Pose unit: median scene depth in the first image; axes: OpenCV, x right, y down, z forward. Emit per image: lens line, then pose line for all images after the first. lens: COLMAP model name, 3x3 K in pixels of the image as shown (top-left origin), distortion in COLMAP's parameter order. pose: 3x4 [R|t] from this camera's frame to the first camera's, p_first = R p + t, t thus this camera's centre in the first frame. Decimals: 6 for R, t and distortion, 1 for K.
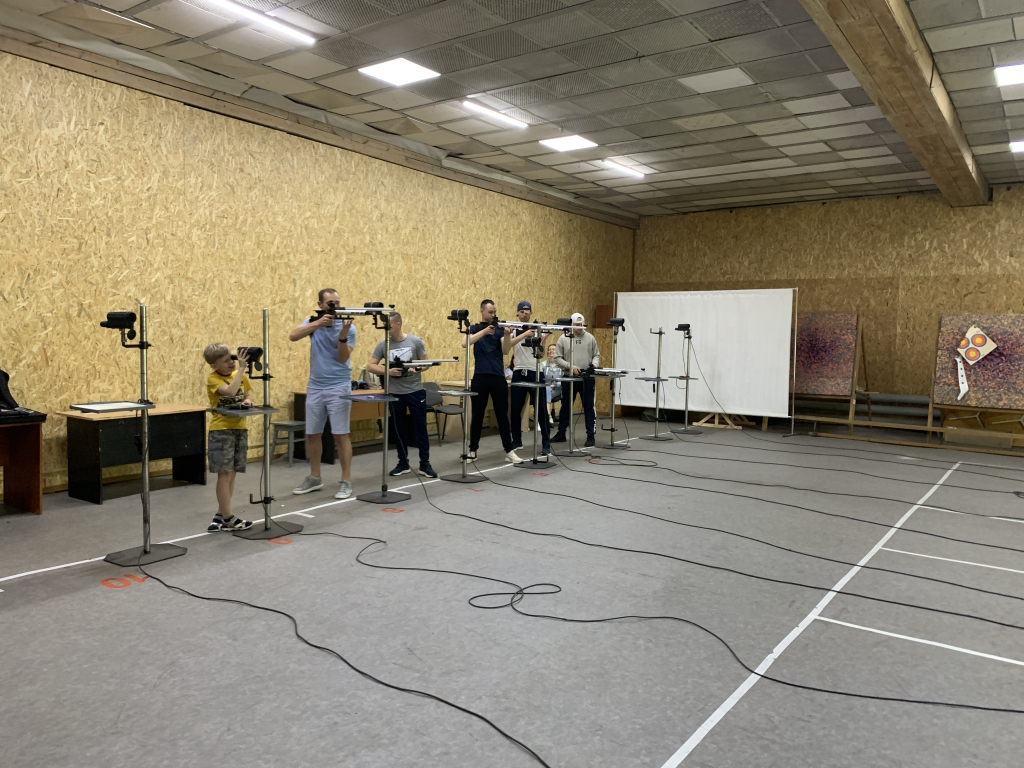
lens RADIAL K [[784.6, 0, 490.3], [0, 784.6, 386.8], [0, 0, 1]] dist [0.060584, -0.027307]
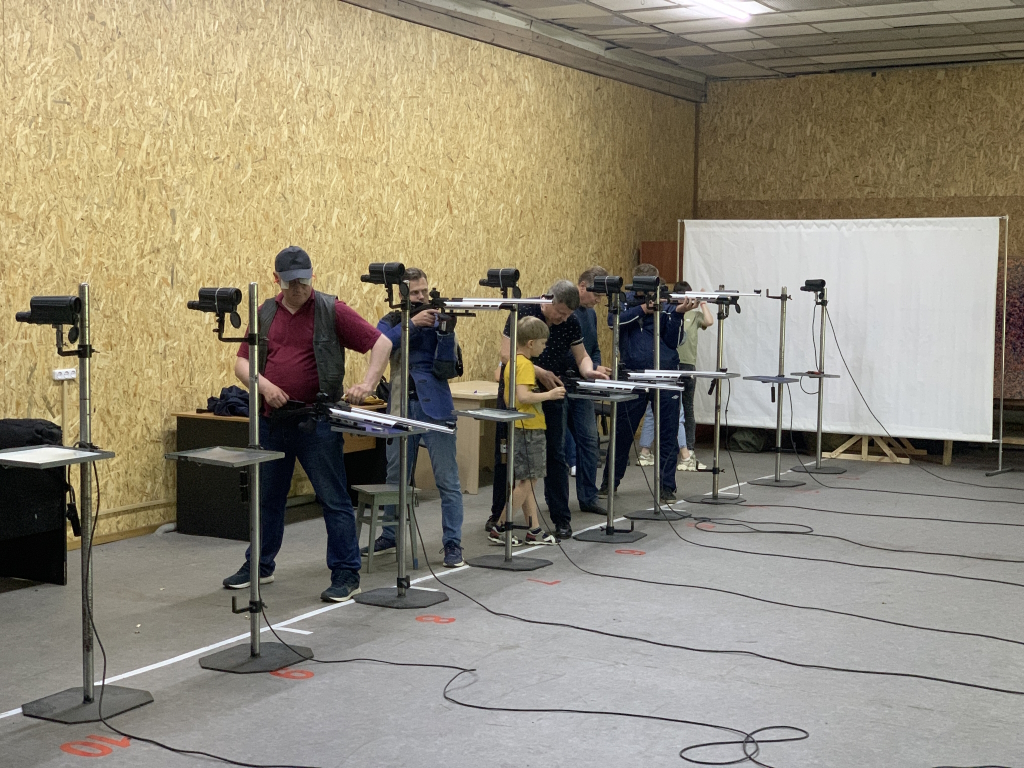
lens RADIAL K [[1526.7, 0, 513.3], [0, 1526.7, 381.3], [0, 0, 1]] dist [0.068904, 0.000000]
pose [[0.993726, -0.011691, 0.111229, -0.110701], [0.011650, 0.999932, 0.001022, -0.012260], [-0.111234, 0.000280, 0.993794, -0.081066]]
